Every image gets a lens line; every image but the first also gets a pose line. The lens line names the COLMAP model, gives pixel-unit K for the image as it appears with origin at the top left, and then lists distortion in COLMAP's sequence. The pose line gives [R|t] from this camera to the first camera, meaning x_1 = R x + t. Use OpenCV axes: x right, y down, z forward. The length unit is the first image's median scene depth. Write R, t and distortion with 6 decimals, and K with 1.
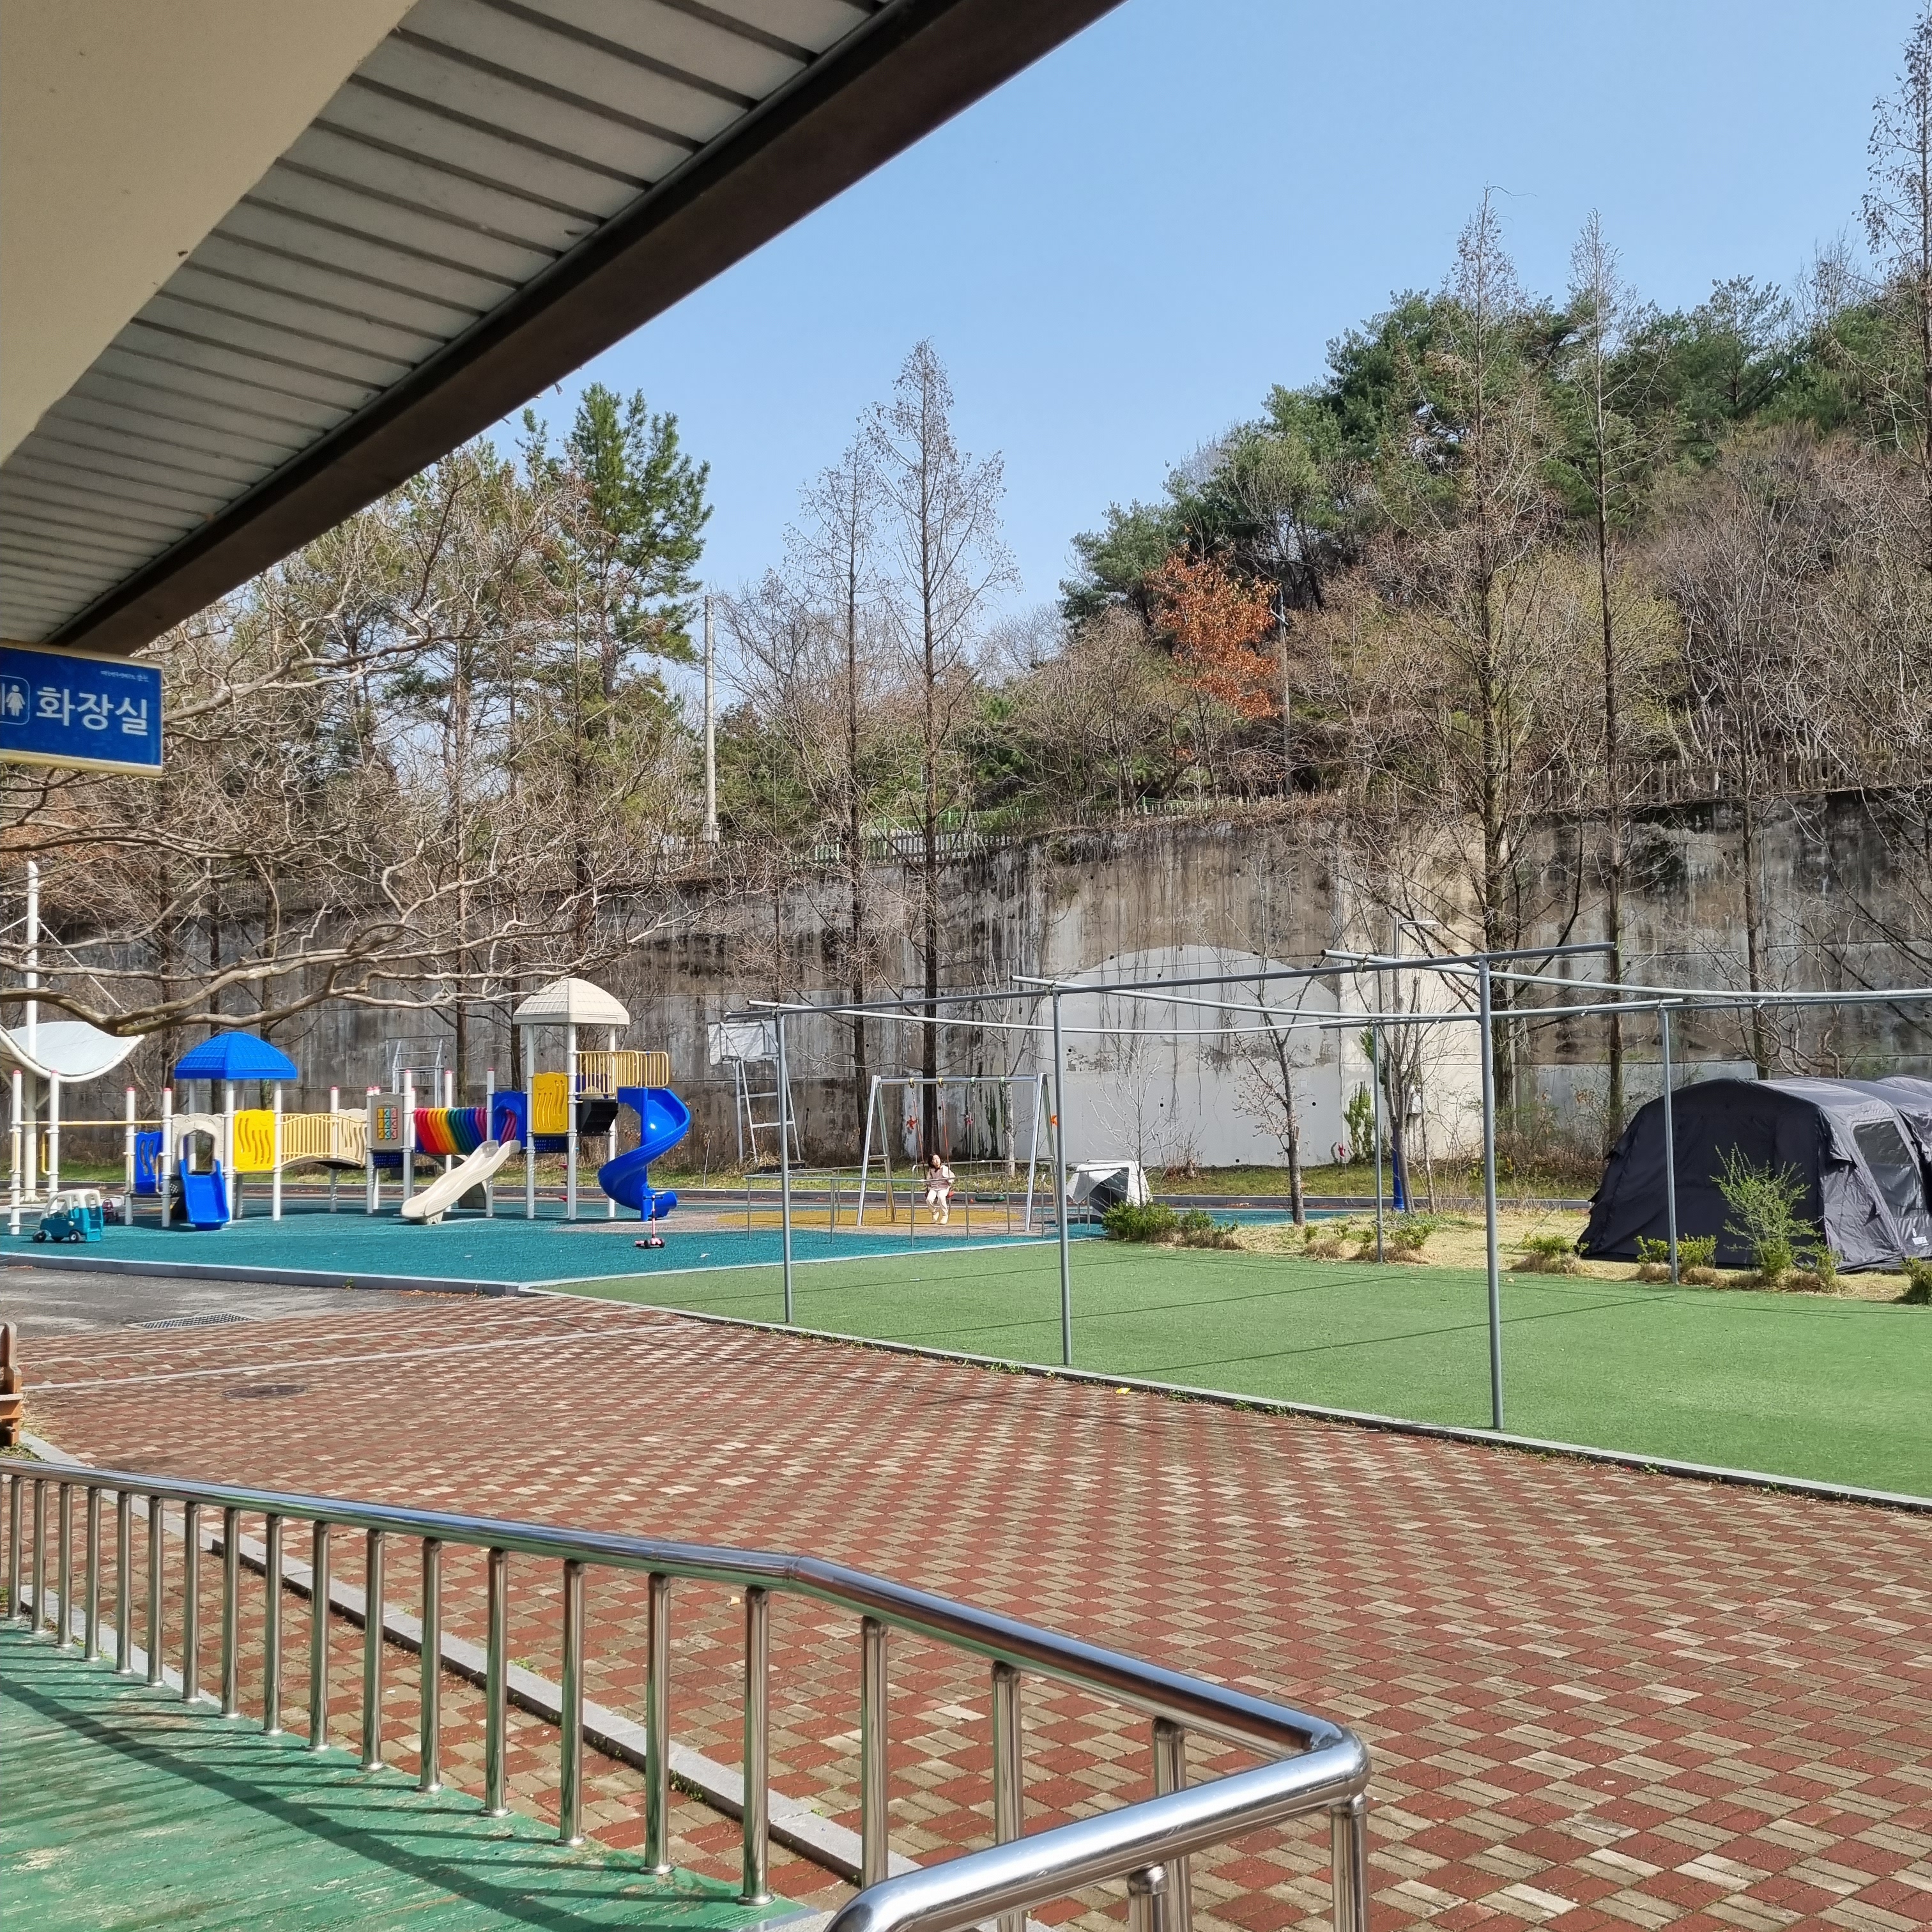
lens RADIAL K [[1892.0, 0, 919.6], [0, 1892.0, 1025.5], [0, 0, 1]] dist [0.076669, -0.061128]
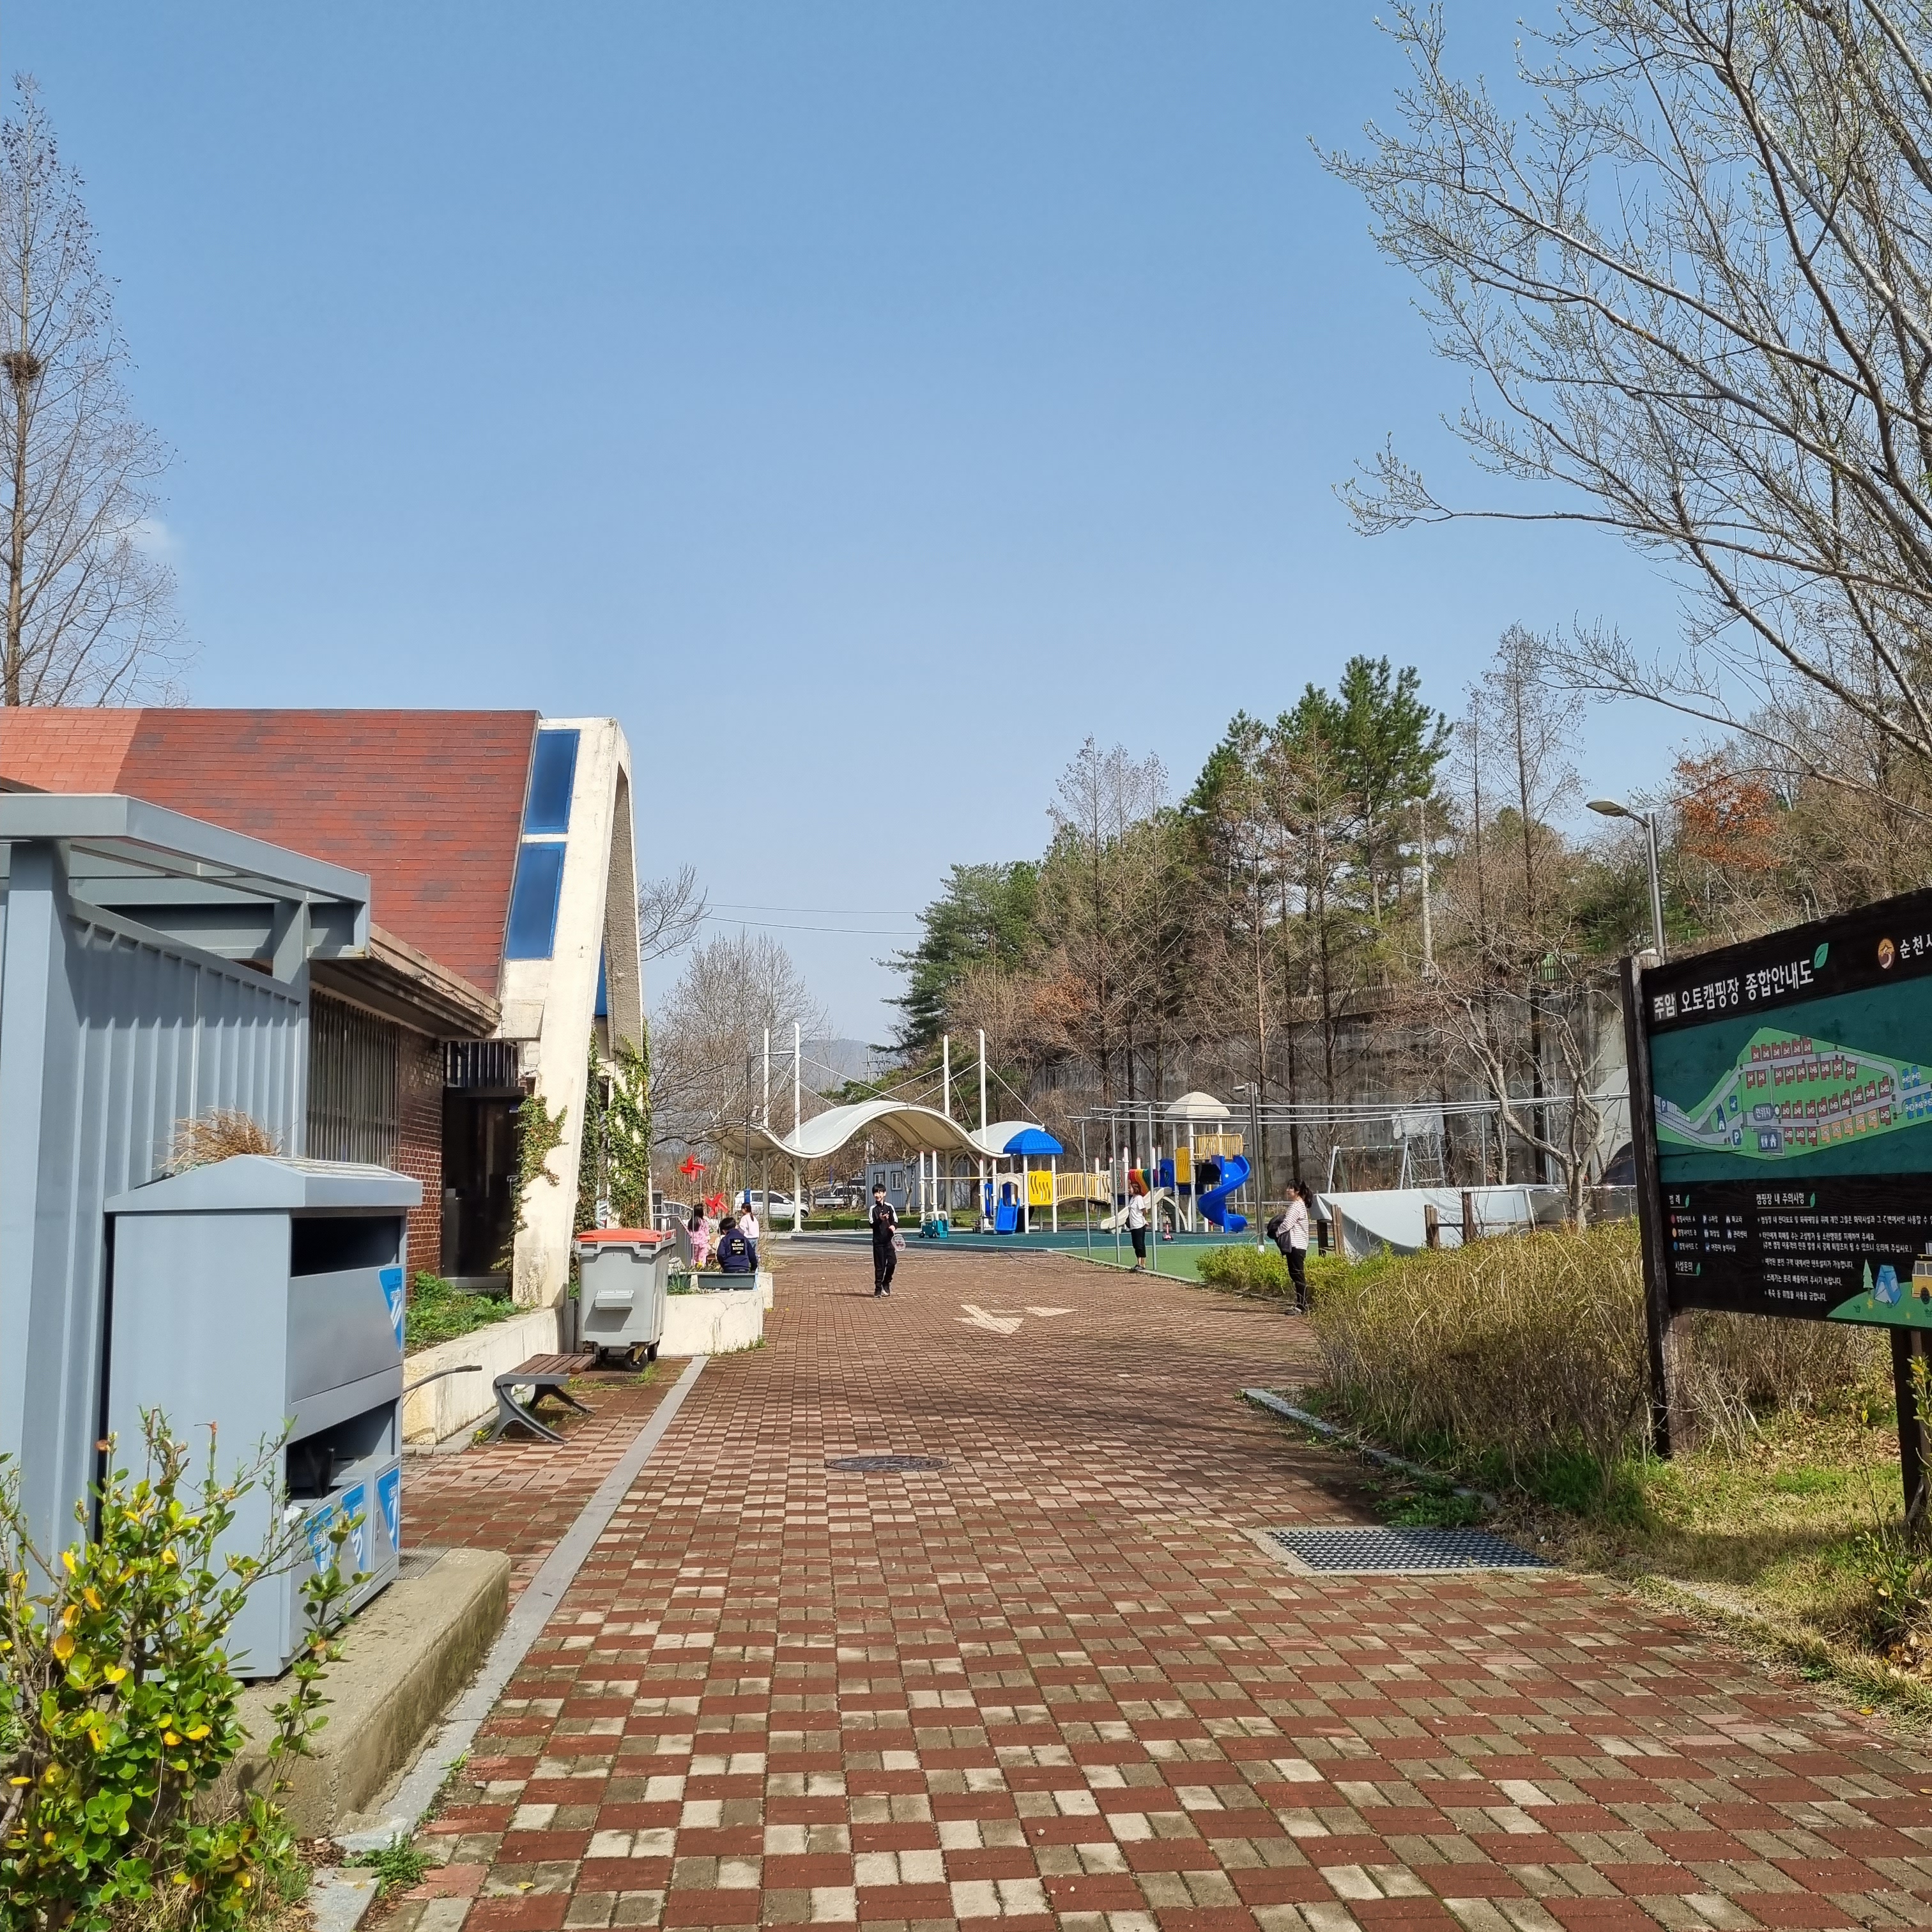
lens RADIAL K [[1892.0, 0, 919.6], [0, 1892.0, 1025.5], [0, 0, 1]] dist [0.076669, -0.061128]
pose [[0.819744, -0.055966, -0.569990, 0.592092], [0.031586, 0.998117, -0.052576, -0.002974], [0.571859, 0.025095, 0.819968, -0.548100]]
